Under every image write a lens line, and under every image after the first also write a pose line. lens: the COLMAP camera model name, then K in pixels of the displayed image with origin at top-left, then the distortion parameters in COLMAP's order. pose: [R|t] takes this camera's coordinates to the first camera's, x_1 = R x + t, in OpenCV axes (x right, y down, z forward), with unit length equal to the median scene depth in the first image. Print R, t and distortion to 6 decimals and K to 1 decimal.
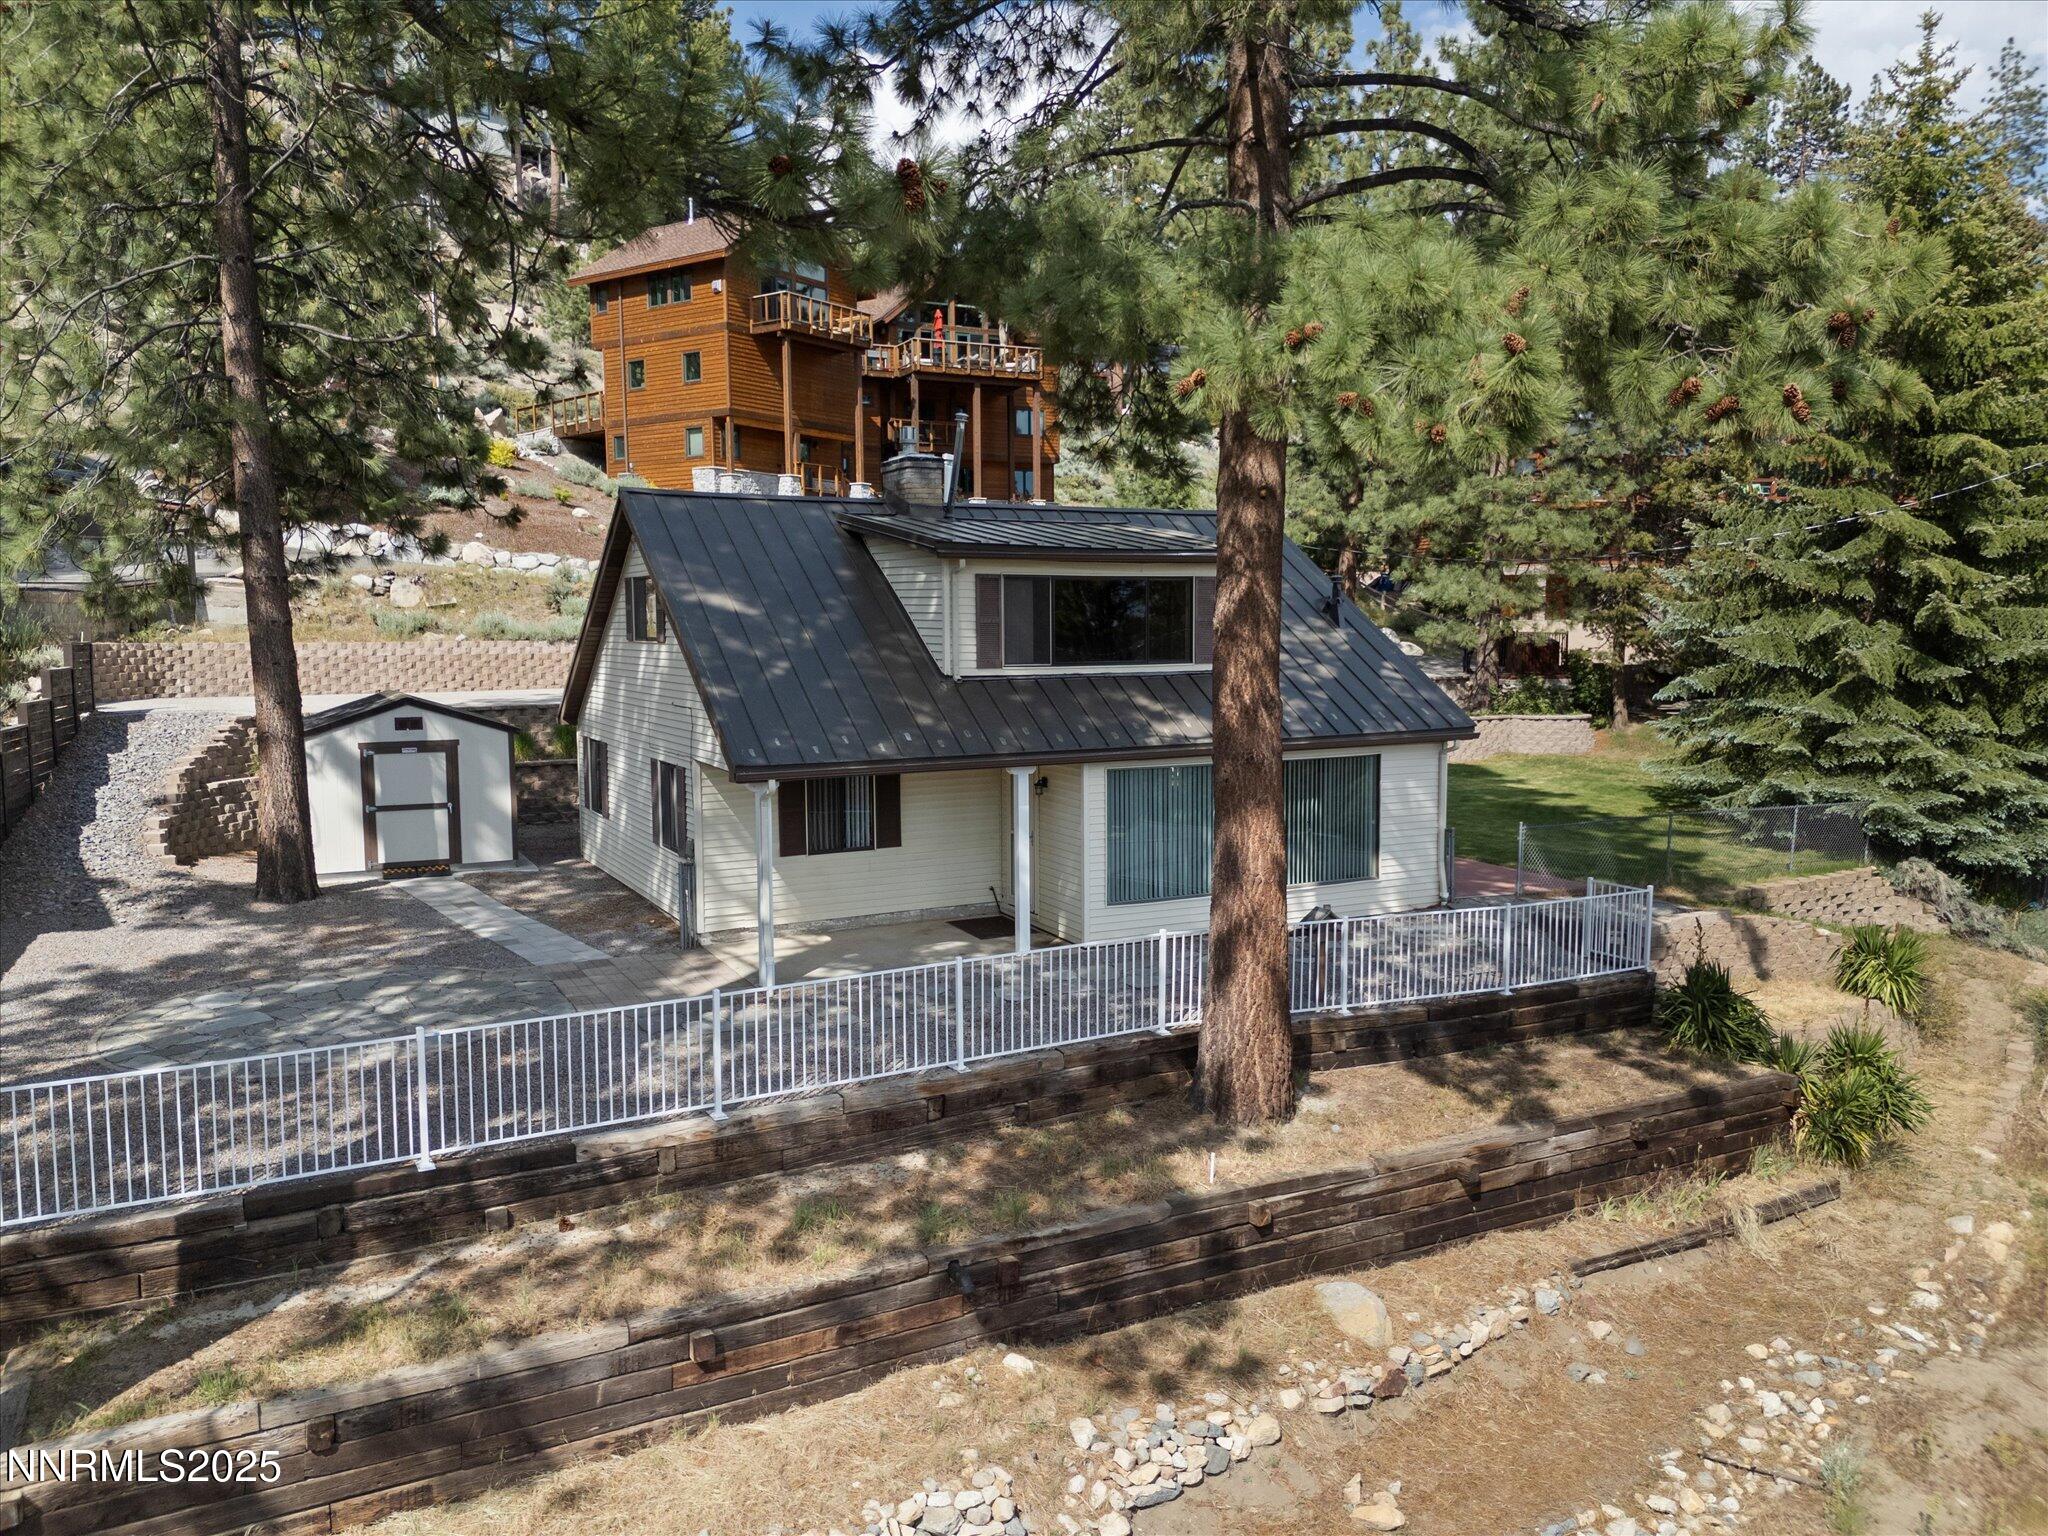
lens RADIAL K [[1502.0, 0, 1024.0], [0, 1502.0, 768.0], [0, 0, 1]] dist [0.067170, -0.066622]
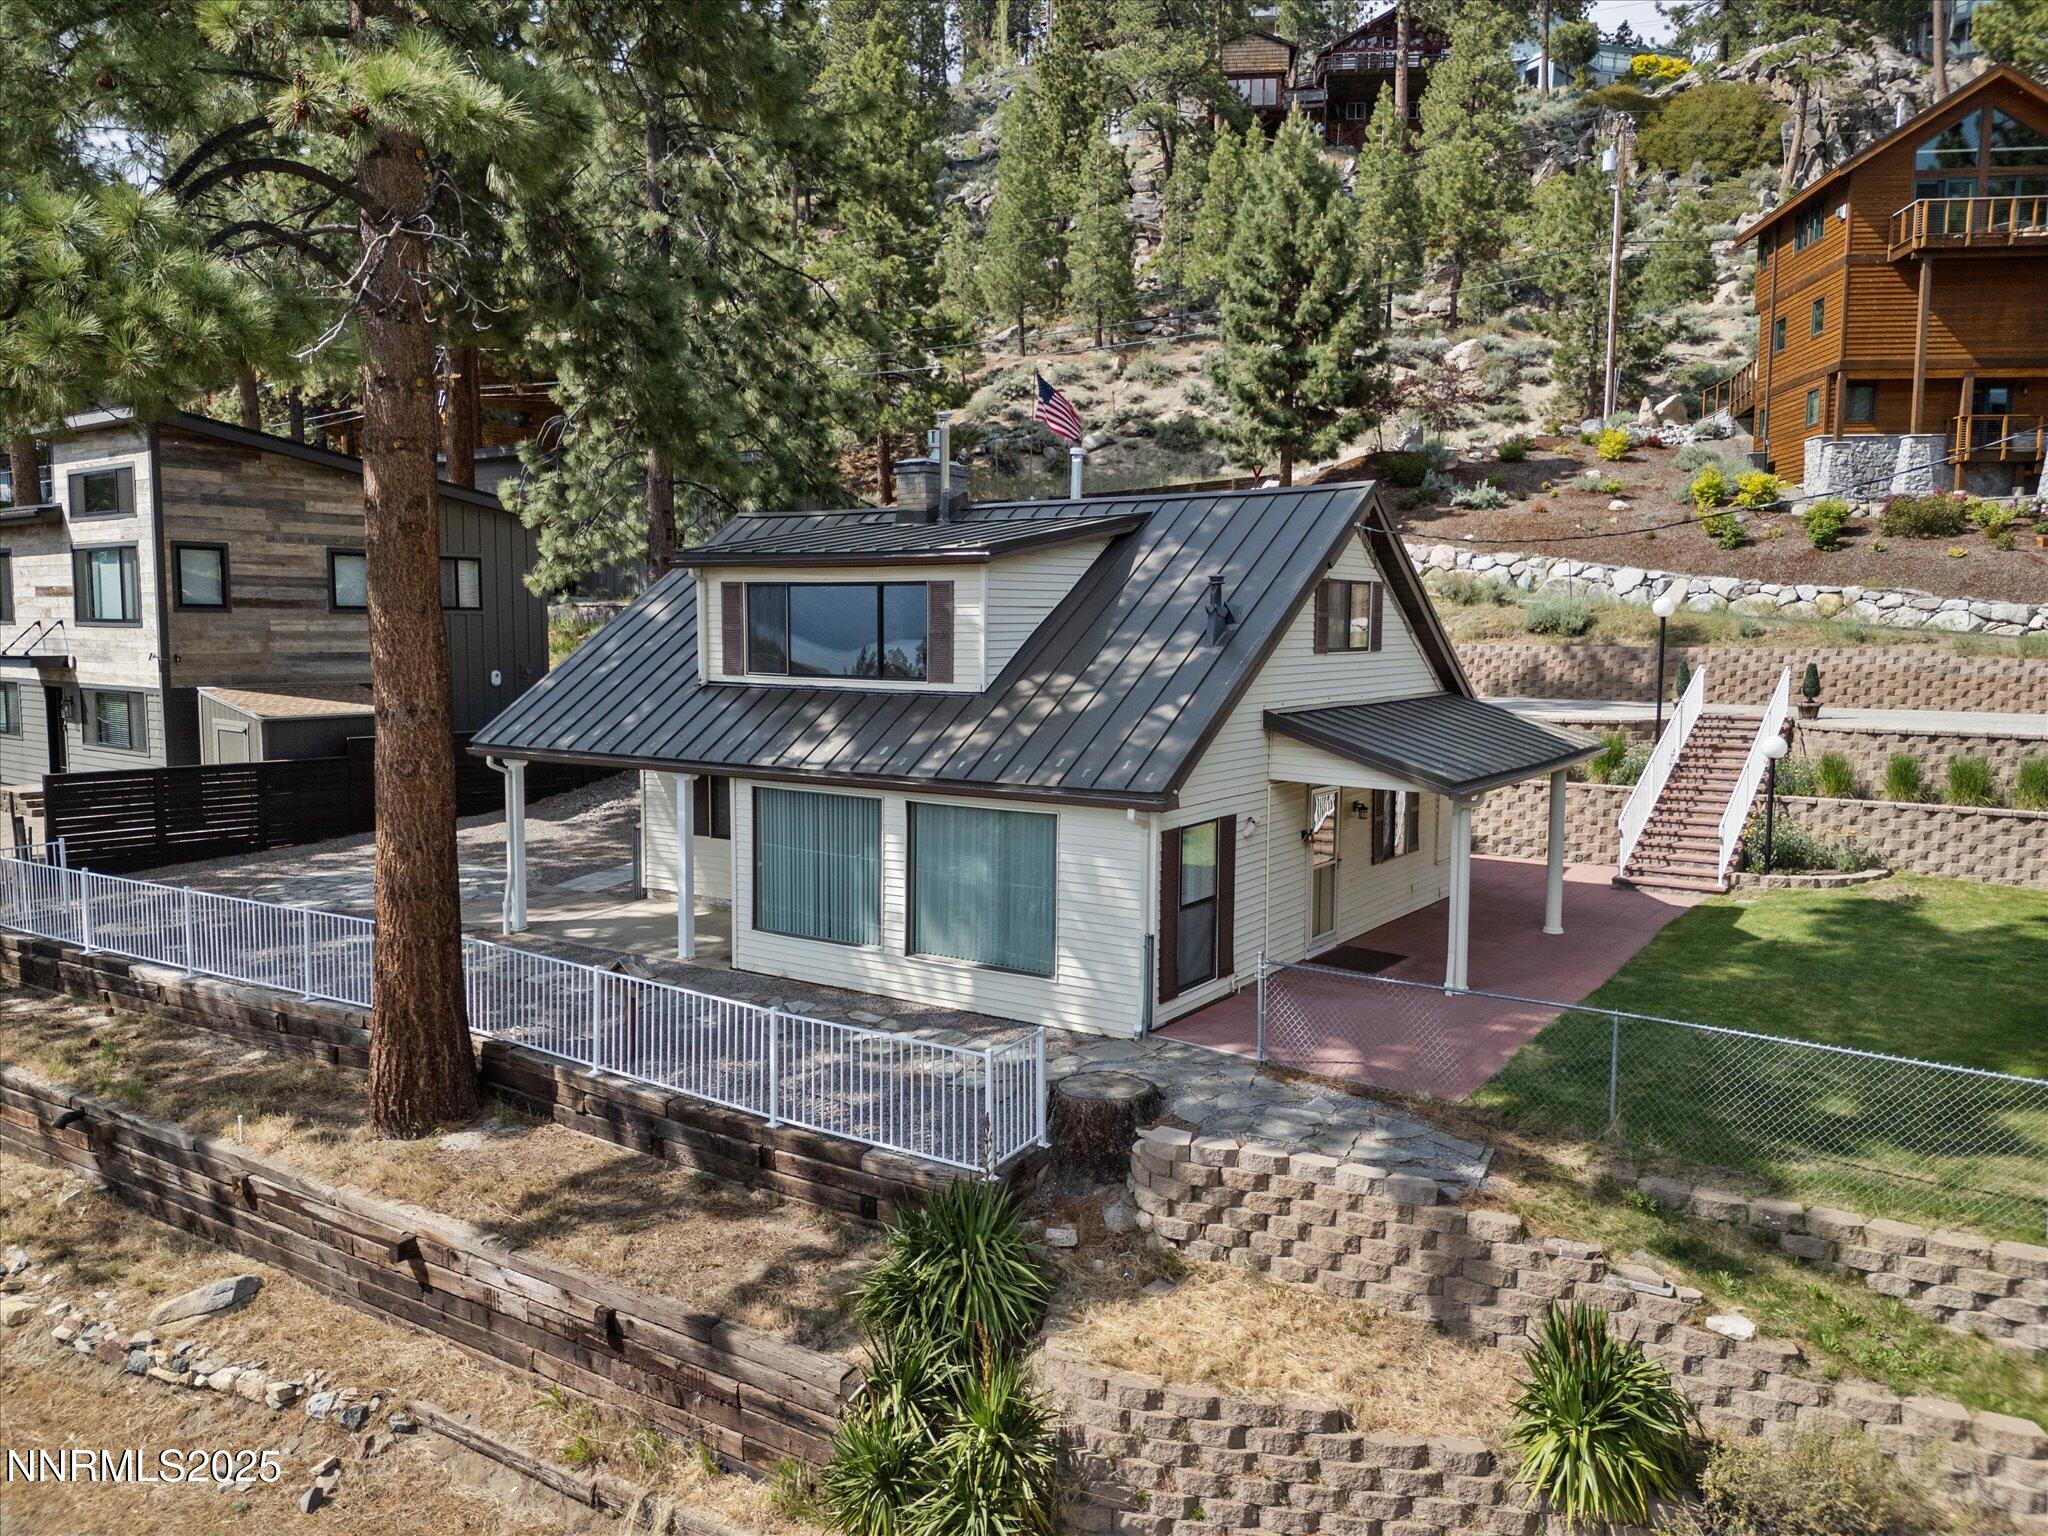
lens RADIAL K [[1502.0, 0, 1024.0], [0, 1502.0, 768.0], [0, 0, 1]] dist [0.067170, -0.066622]
pose [[0.474327, 0.095514, -0.875152, 1.153681], [-0.093320, 0.993951, 0.057901, -0.097150], [0.875389, 0.054205, 0.480371, 0.821653]]
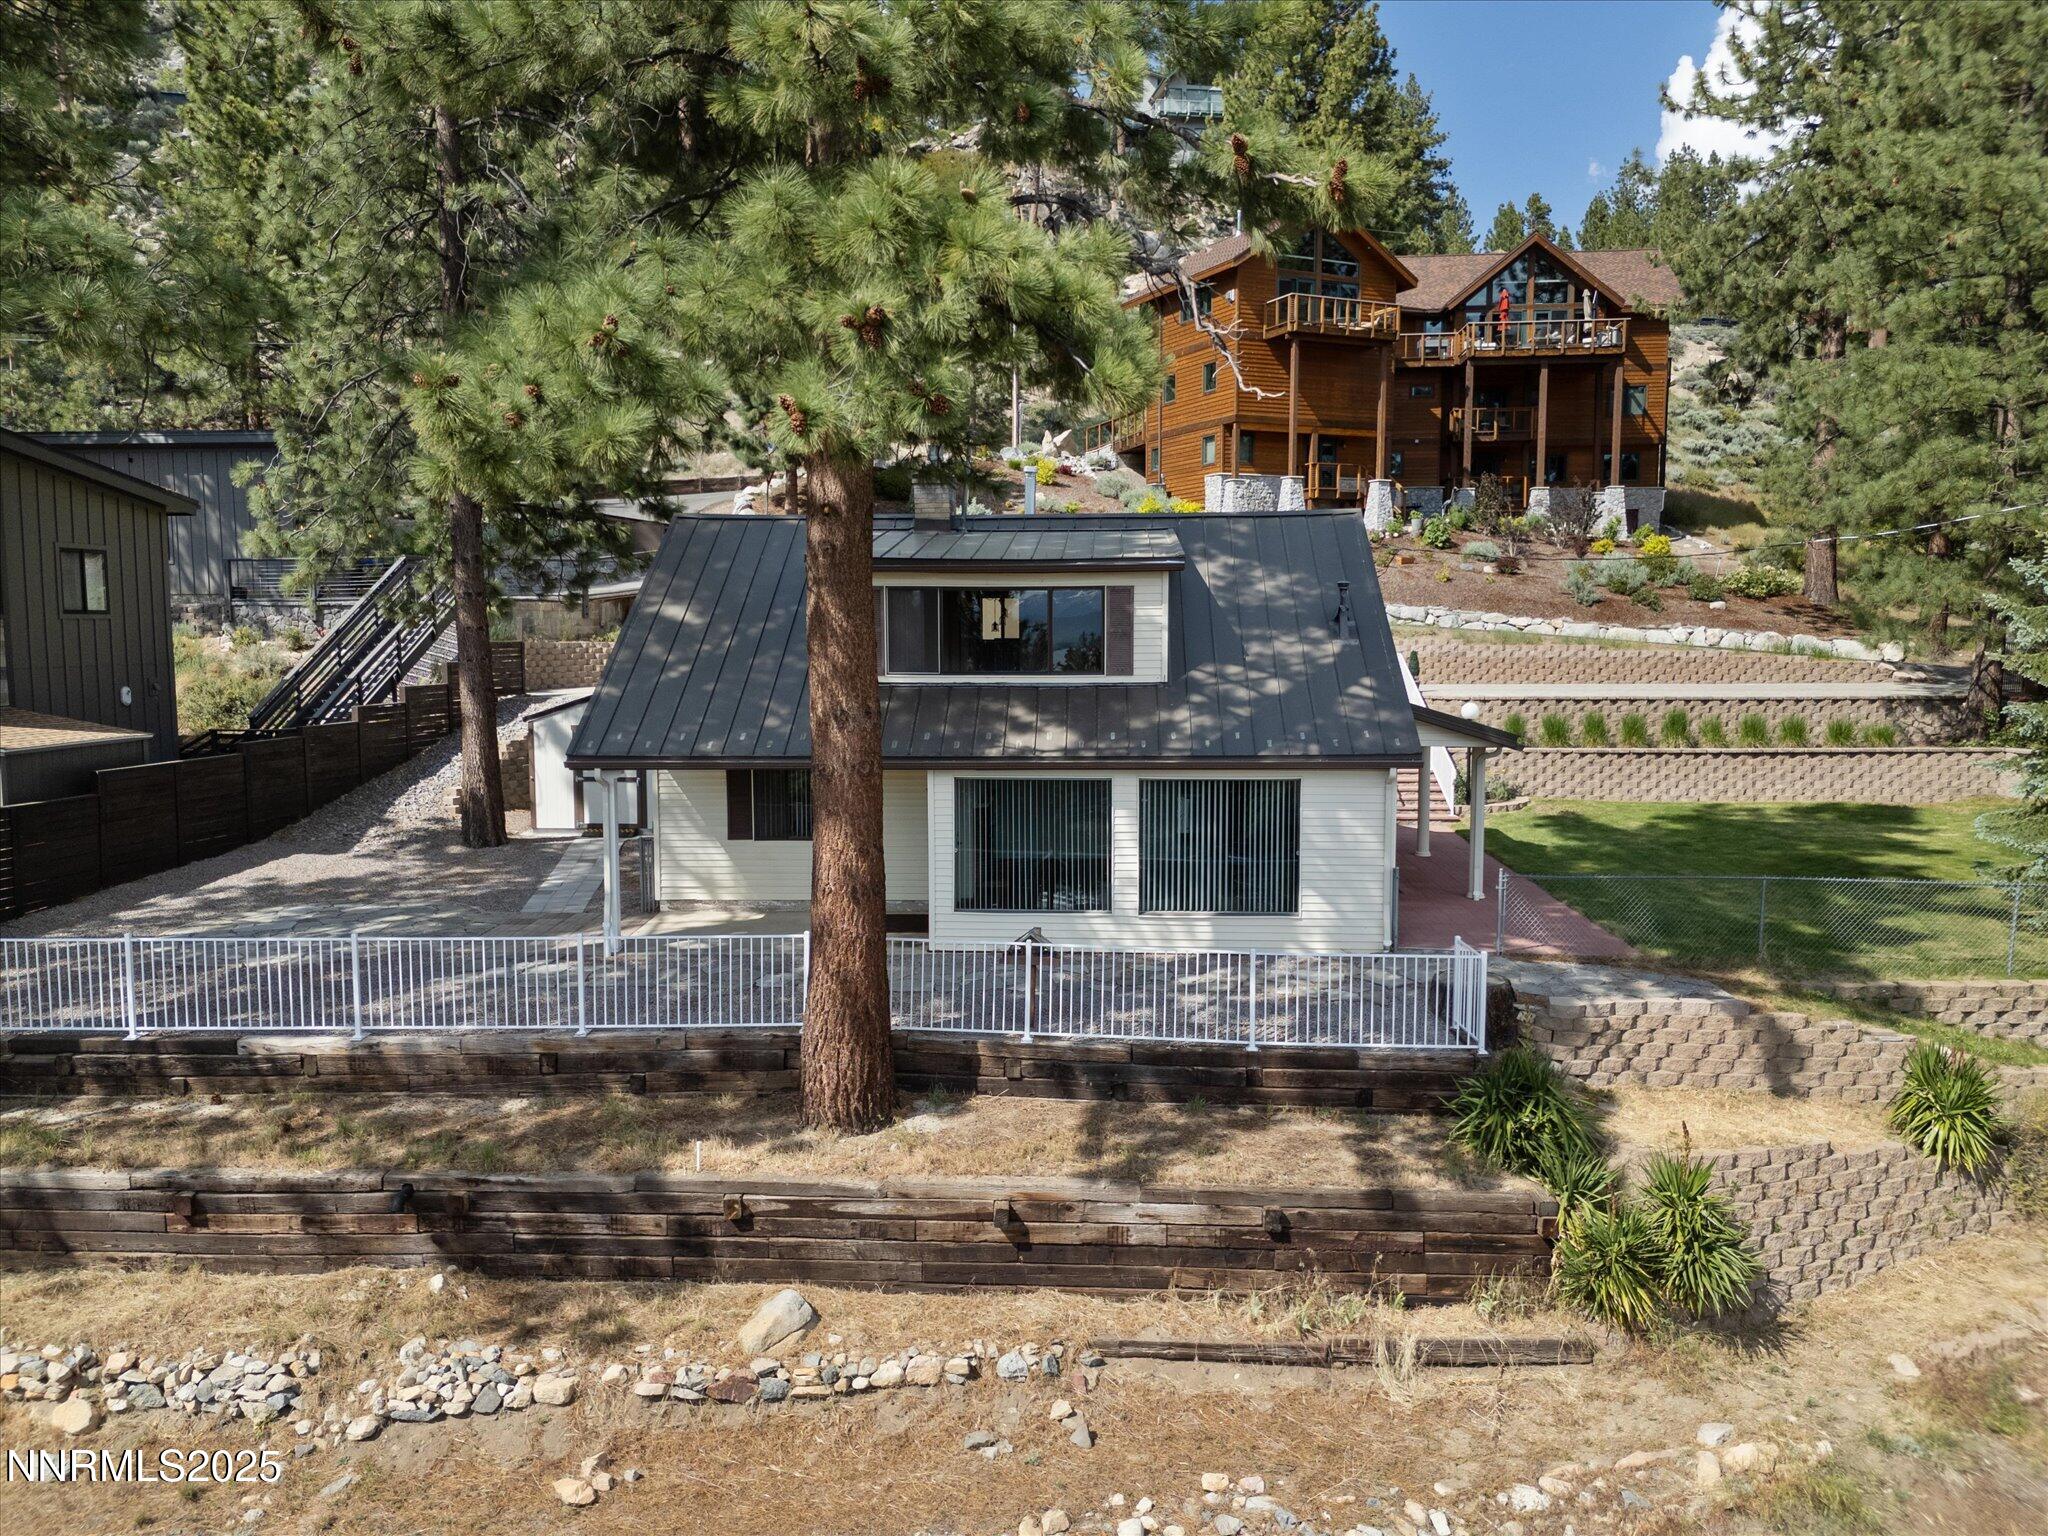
lens RADIAL K [[1502.0, 0, 1024.0], [0, 1502.0, 768.0], [0, 0, 1]] dist [0.067170, -0.066622]
pose [[0.861679, 0.052077, -0.504775, 0.722613], [-0.051210, 0.998566, 0.015602, -0.028241], [0.504863, 0.012405, 0.863110, 0.174390]]
